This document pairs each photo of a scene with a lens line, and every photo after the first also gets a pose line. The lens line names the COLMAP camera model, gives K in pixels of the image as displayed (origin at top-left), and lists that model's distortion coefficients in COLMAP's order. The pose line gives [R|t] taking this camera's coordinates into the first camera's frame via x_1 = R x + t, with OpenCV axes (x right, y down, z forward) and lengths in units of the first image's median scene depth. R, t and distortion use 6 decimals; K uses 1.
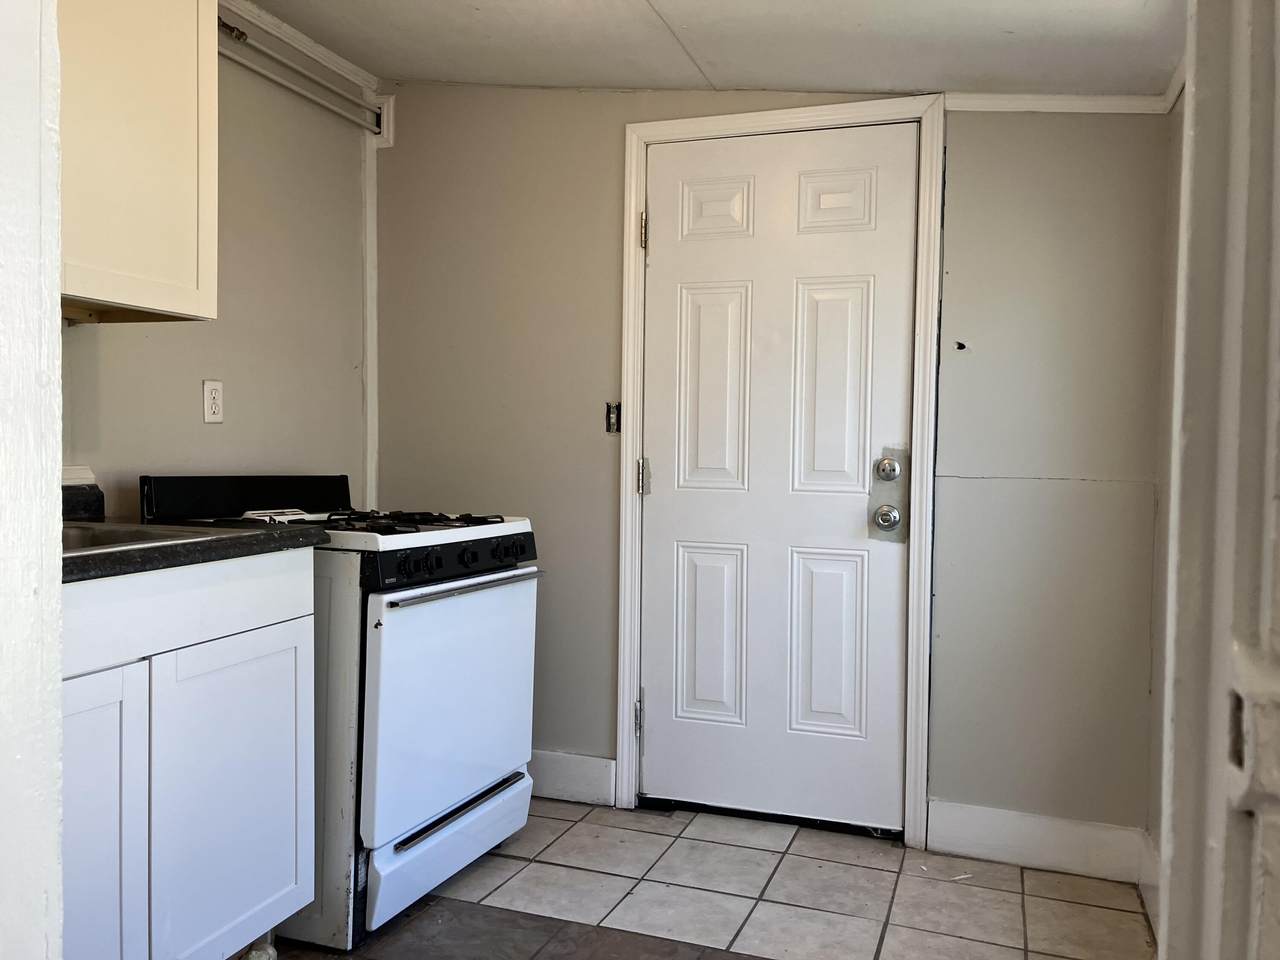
lens RADIAL K [[1057.1, 0, 628.1], [0, 1057.1, 482.0], [0, 0, 1]] dist [0.001121, -0.010007]
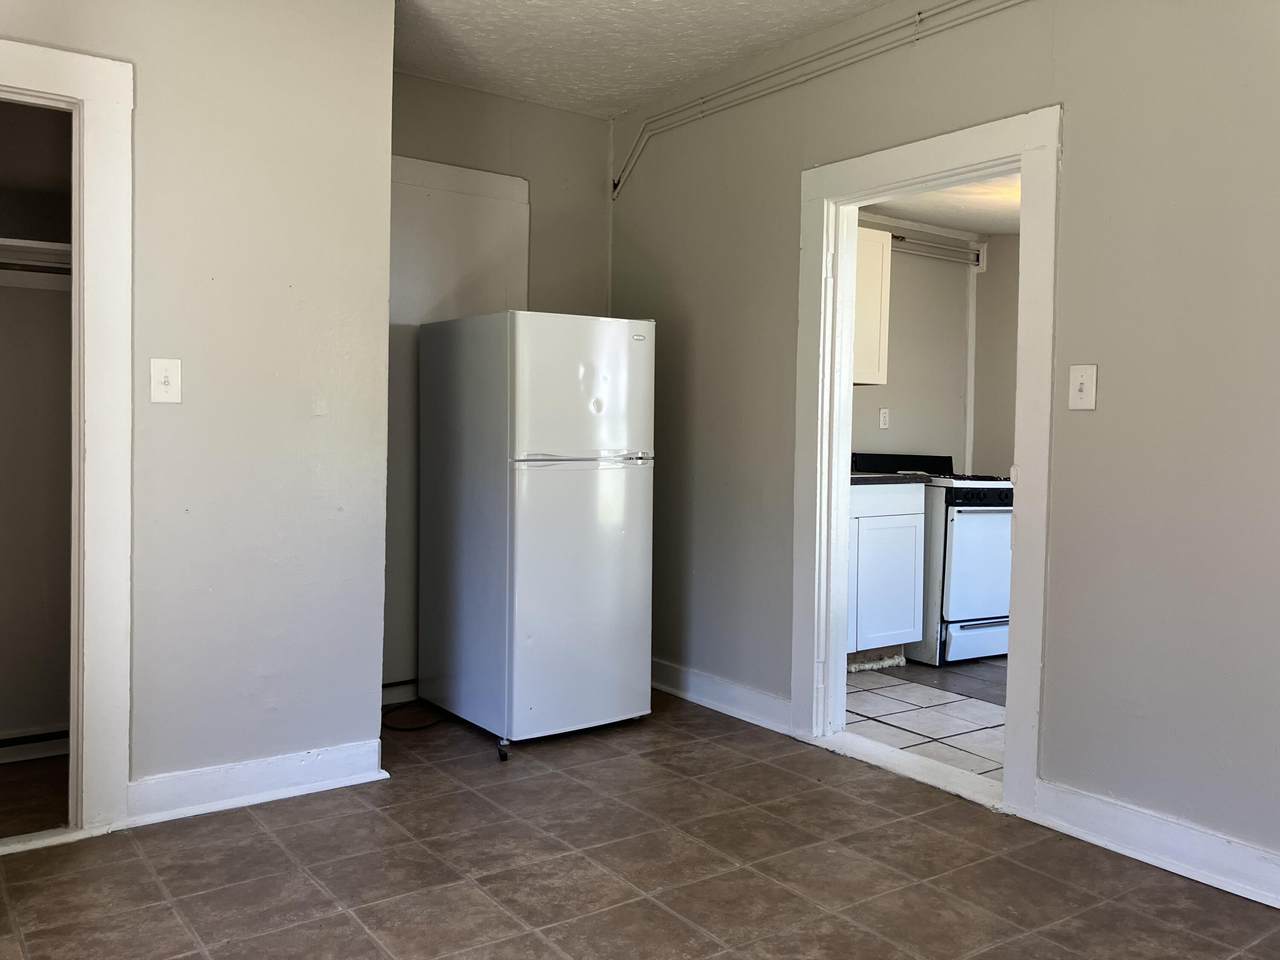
lens RADIAL K [[1057.1, 0, 631.6], [0, 1057.1, 478.8], [0, 0, 1]] dist [0.001121, -0.010007]
pose [[0.824982, 0.026742, -0.564525, 0.455845], [-0.025534, 0.999624, 0.010039, 0.039330], [0.564581, 0.006133, 0.825355, -1.215593]]
